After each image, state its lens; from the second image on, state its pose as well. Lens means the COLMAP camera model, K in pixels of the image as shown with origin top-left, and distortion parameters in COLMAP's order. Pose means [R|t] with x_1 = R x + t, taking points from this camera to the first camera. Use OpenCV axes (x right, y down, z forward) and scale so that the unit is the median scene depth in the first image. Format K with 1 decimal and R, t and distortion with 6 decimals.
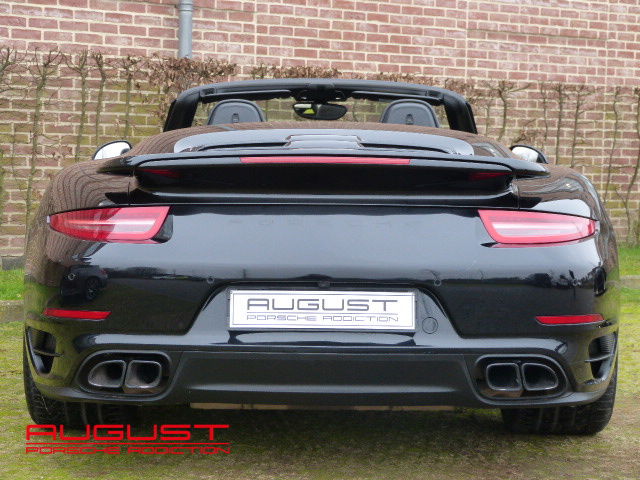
lens RADIAL K [[1461.4, 0, 321.2], [0, 1461.4, 238.5], [0, 0, 1]] dist [0.166138, 0.000000]
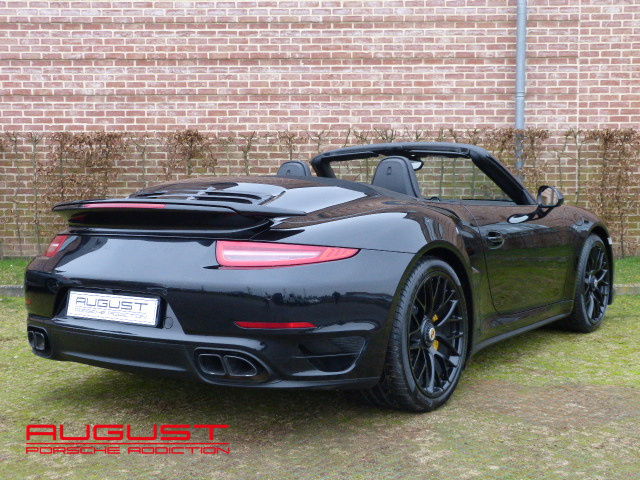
lens RADIAL K [[864.9, 0, 318.4], [0, 864.9, 238.3], [0, 0, 1]] dist [0.030650, 0.000000]
pose [[0.831182, 0.015516, -0.555784, 0.225971], [-0.015661, 0.999867, 0.004492, -0.009485], [0.555780, 0.004970, 0.831315, 0.136896]]
